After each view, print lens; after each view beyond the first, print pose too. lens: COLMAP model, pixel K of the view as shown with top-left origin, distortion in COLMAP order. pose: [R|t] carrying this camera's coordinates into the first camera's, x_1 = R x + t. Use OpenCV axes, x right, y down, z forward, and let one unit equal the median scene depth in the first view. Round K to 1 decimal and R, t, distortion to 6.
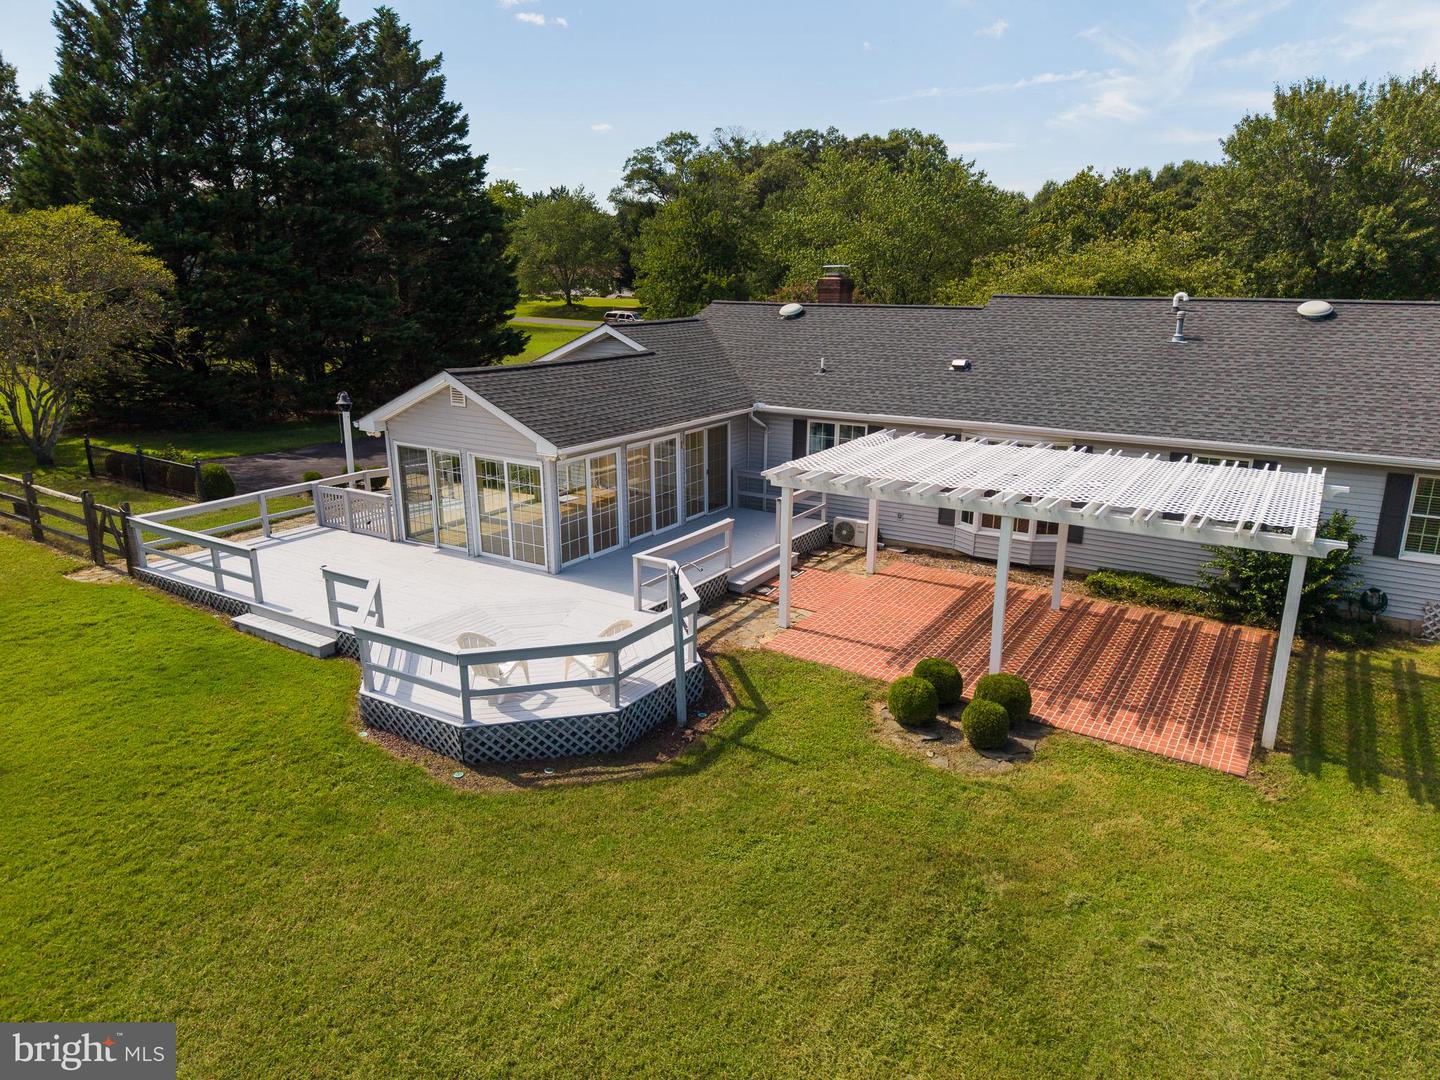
lens RADIAL K [[963.1, 0, 720.0], [0, 963.1, 540.0], [0, 0, 1]] dist [0.040509, -0.037399]
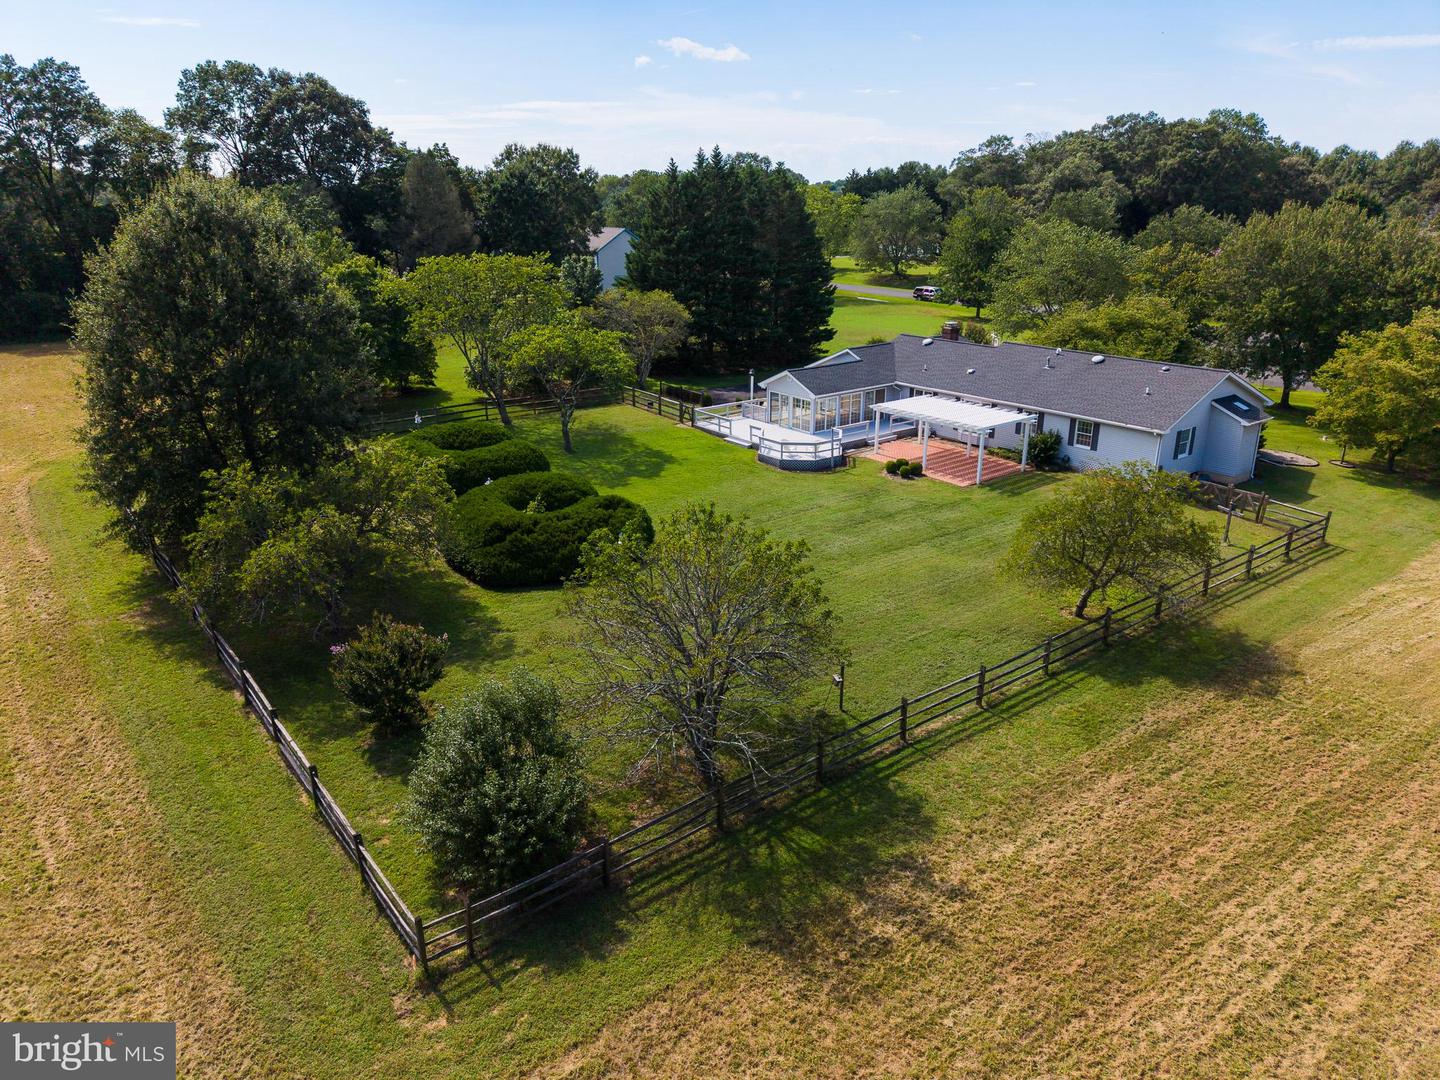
lens RADIAL K [[961.3, 0, 720.0], [0, 961.3, 540.0], [0, 0, 1]] dist [0.059857, -0.062501]
pose [[0.935500, 0.107864, -0.336459, 0.514033], [-0.084476, 0.992926, 0.083439, 0.111386], [0.343078, -0.049634, 0.937994, -1.673533]]
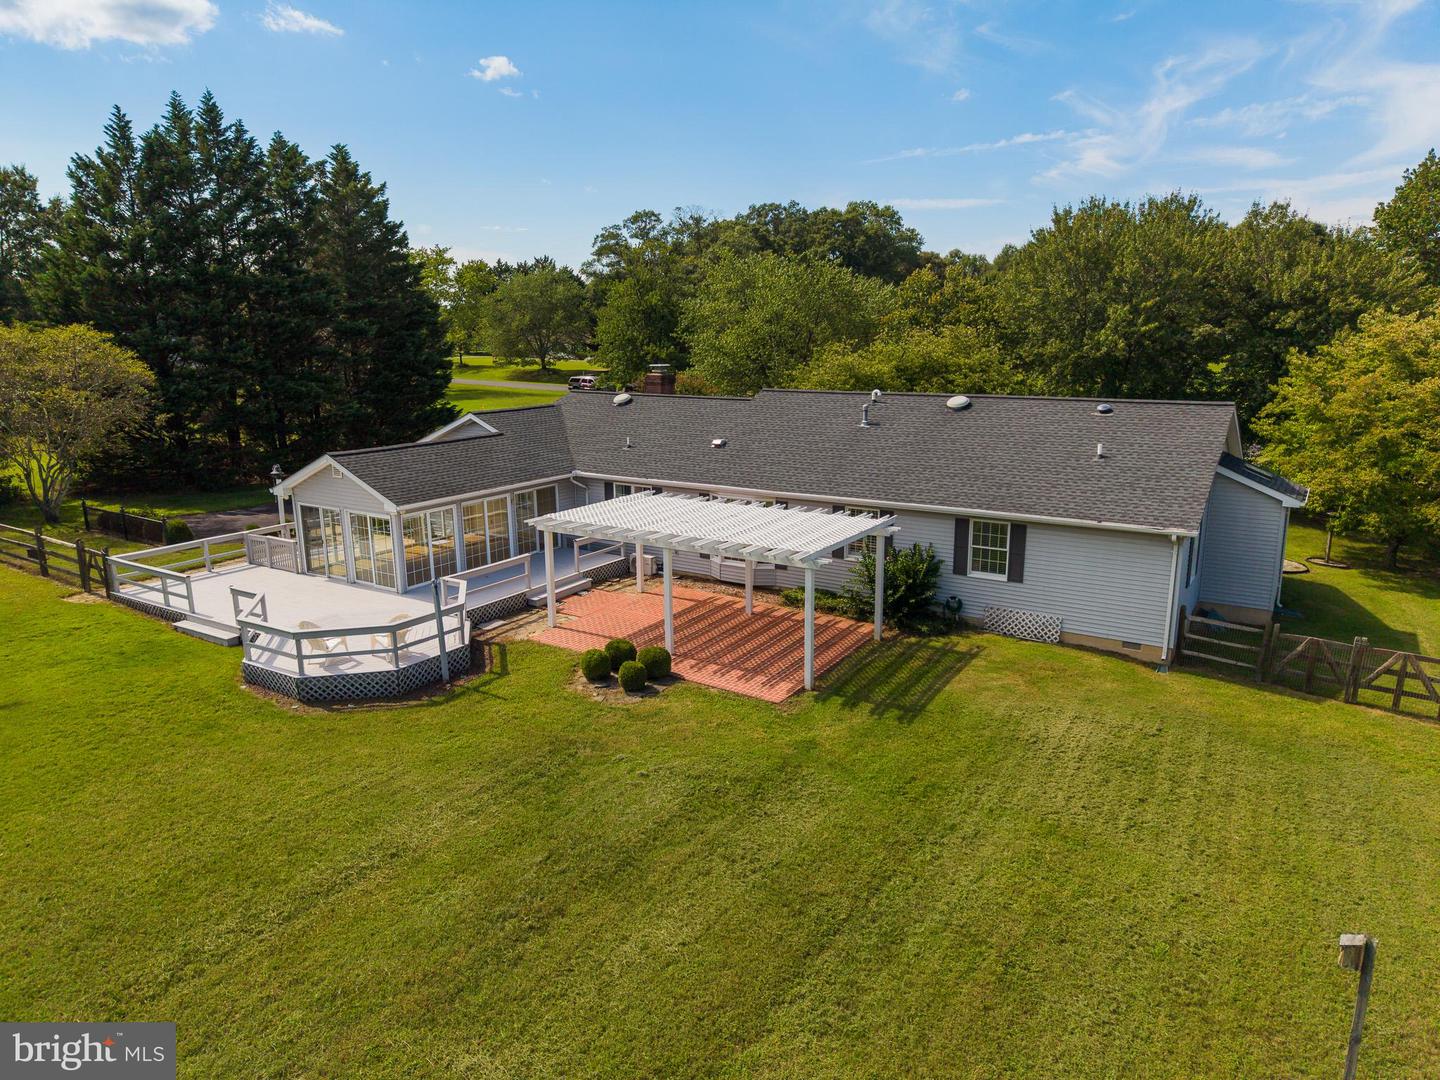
lens RADIAL K [[961.3, 0, 720.0], [0, 961.3, 540.0], [0, 0, 1]] dist [0.059857, -0.062501]
pose [[0.999932, -0.009748, -0.006441, 0.238721], [0.009404, 0.998633, -0.051426, 0.026326], [0.006933, 0.051362, 0.998656, -0.337406]]
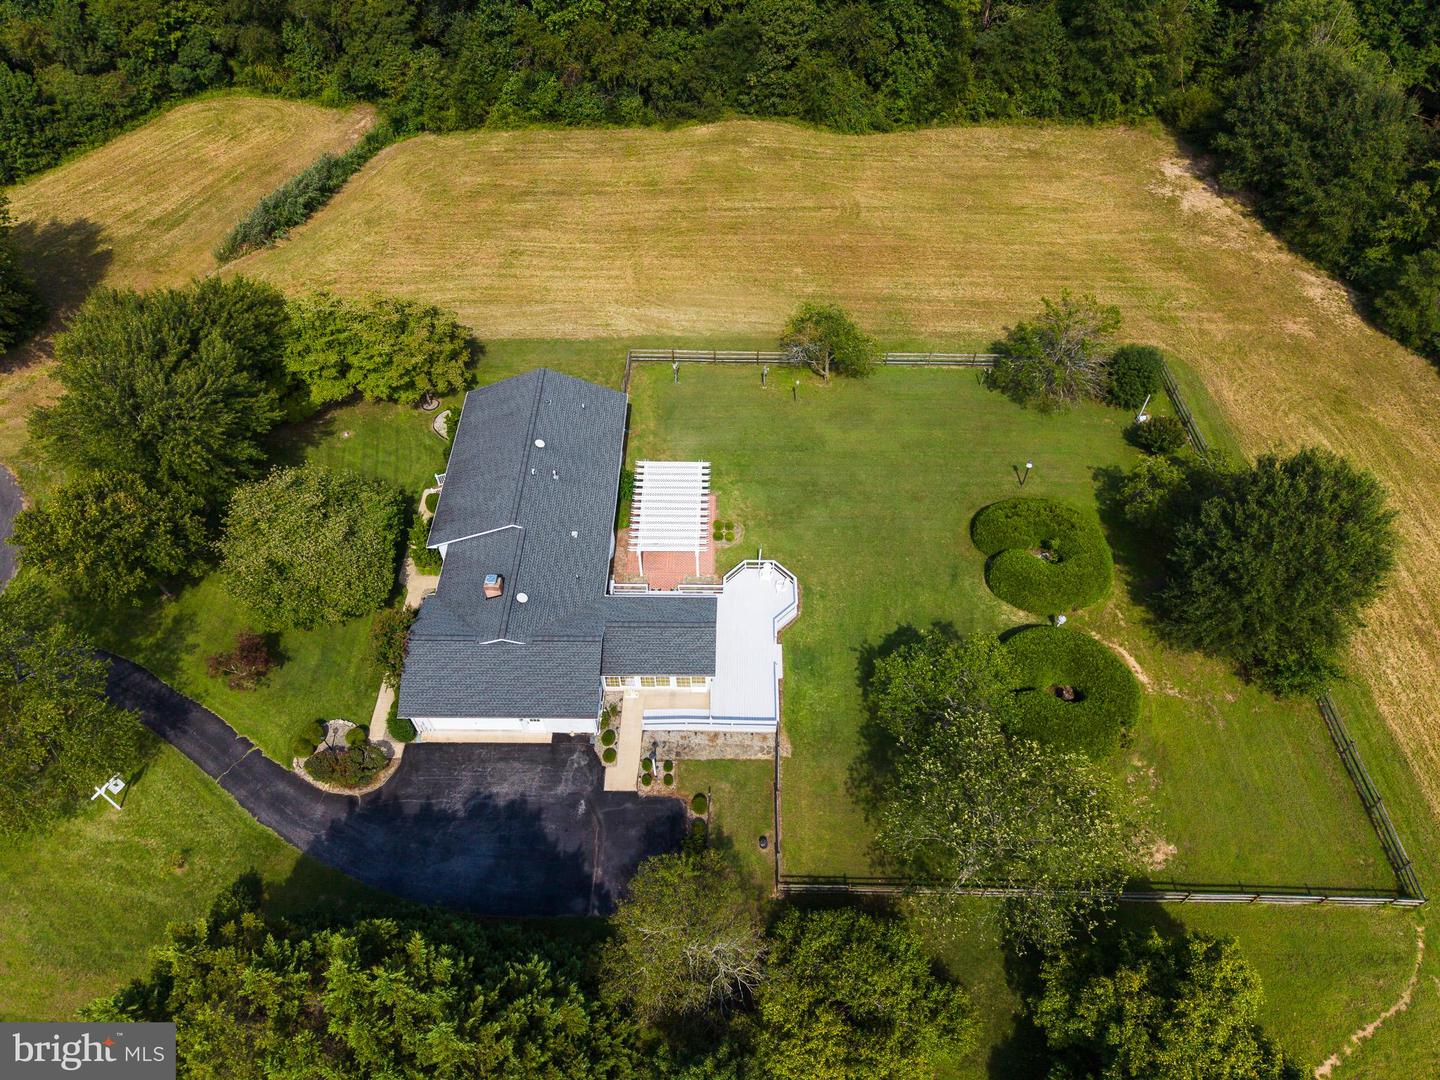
lens RADIAL K [[961.3, 0, 720.0], [0, 961.3, 540.0], [0, 0, 1]] dist [0.059857, -0.062501]
pose [[-0.518761, -0.668582, 0.532808, -1.339936], [0.234330, 0.488160, 0.840708, -2.211950], [-0.822178, 0.560980, -0.096570, 0.874488]]
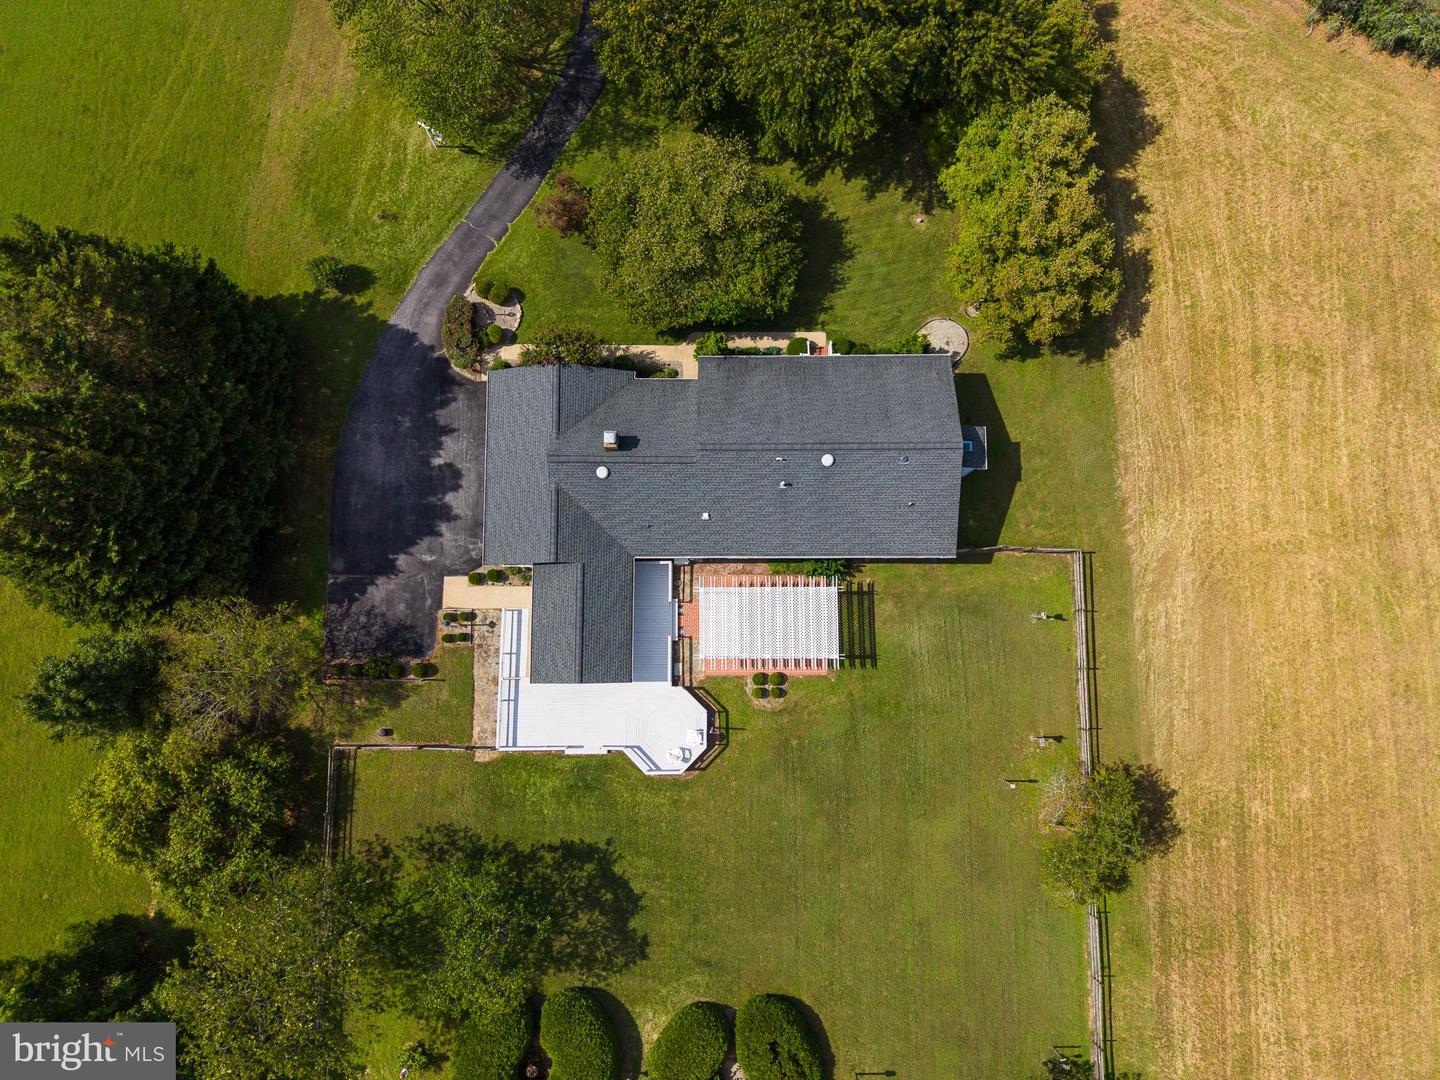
lens RADIAL K [[963.1, 0, 720.0], [0, 963.1, 540.0], [0, 0, 1]] dist [0.040509, -0.037399]
pose [[0.843357, -0.533122, 0.067304, 0.076884], [0.144613, 0.345807, 0.927095, -2.209212], [-0.517529, -0.772139, 0.368735, 0.056057]]
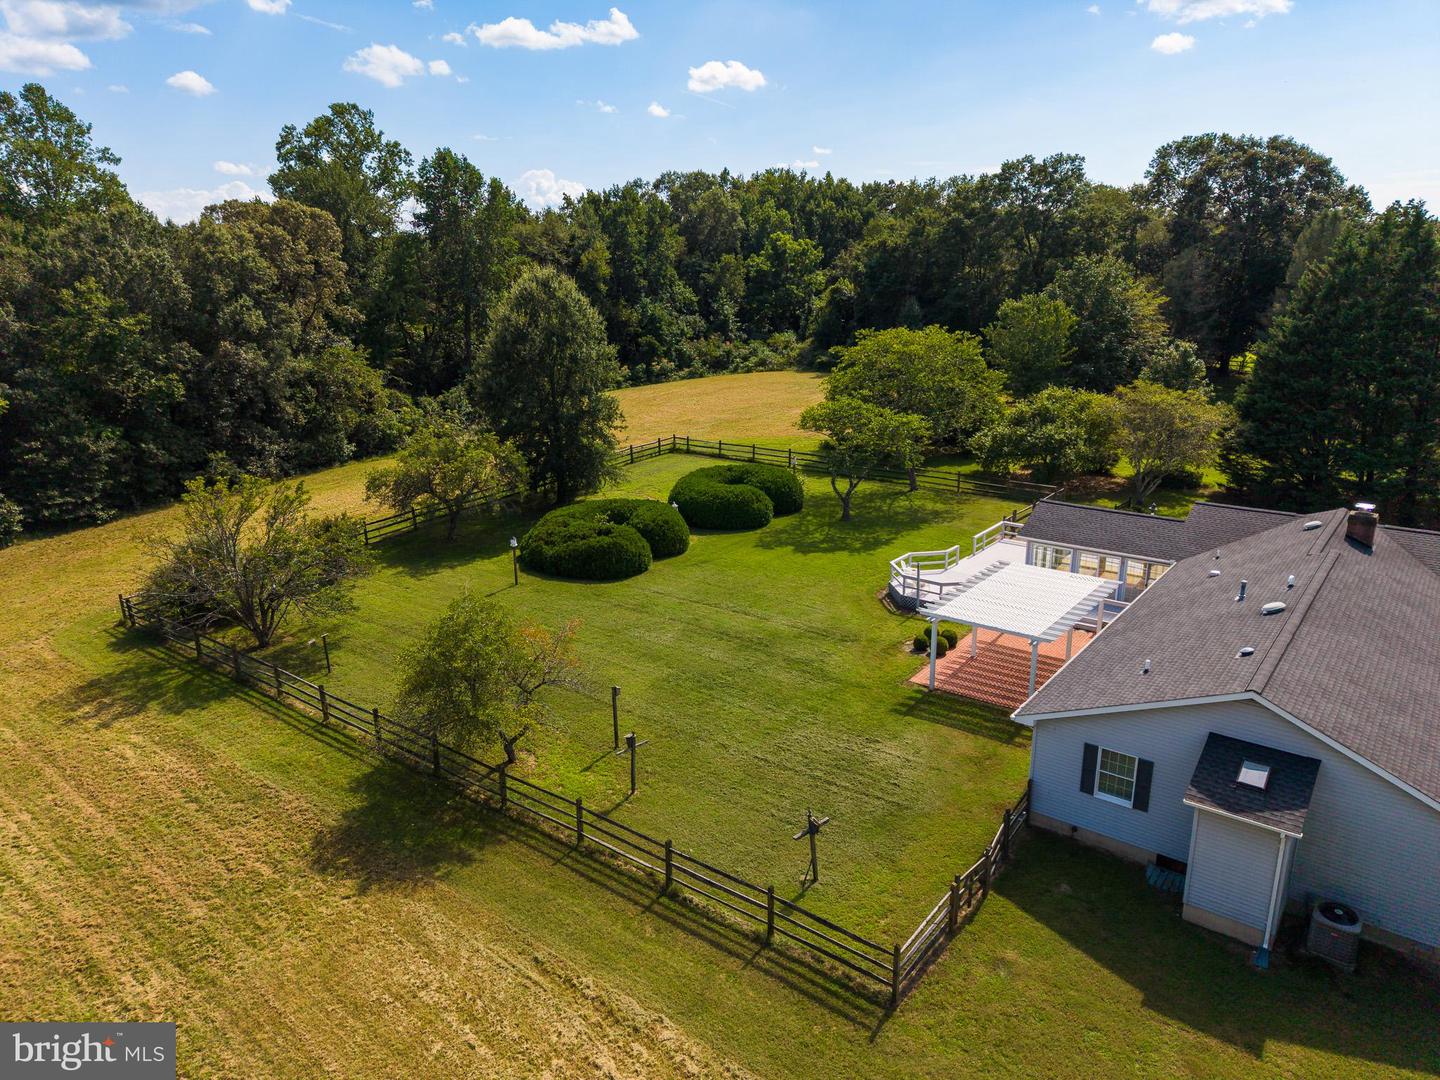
lens RADIAL K [[961.3, 0, 720.0], [0, 961.3, 540.0], [0, 0, 1]] dist [0.059857, -0.062501]
pose [[-0.100367, 0.274038, -0.956467, 1.757964], [-0.260348, 0.920593, 0.291079, -0.462480], [0.960284, 0.278229, -0.021052, 0.199281]]
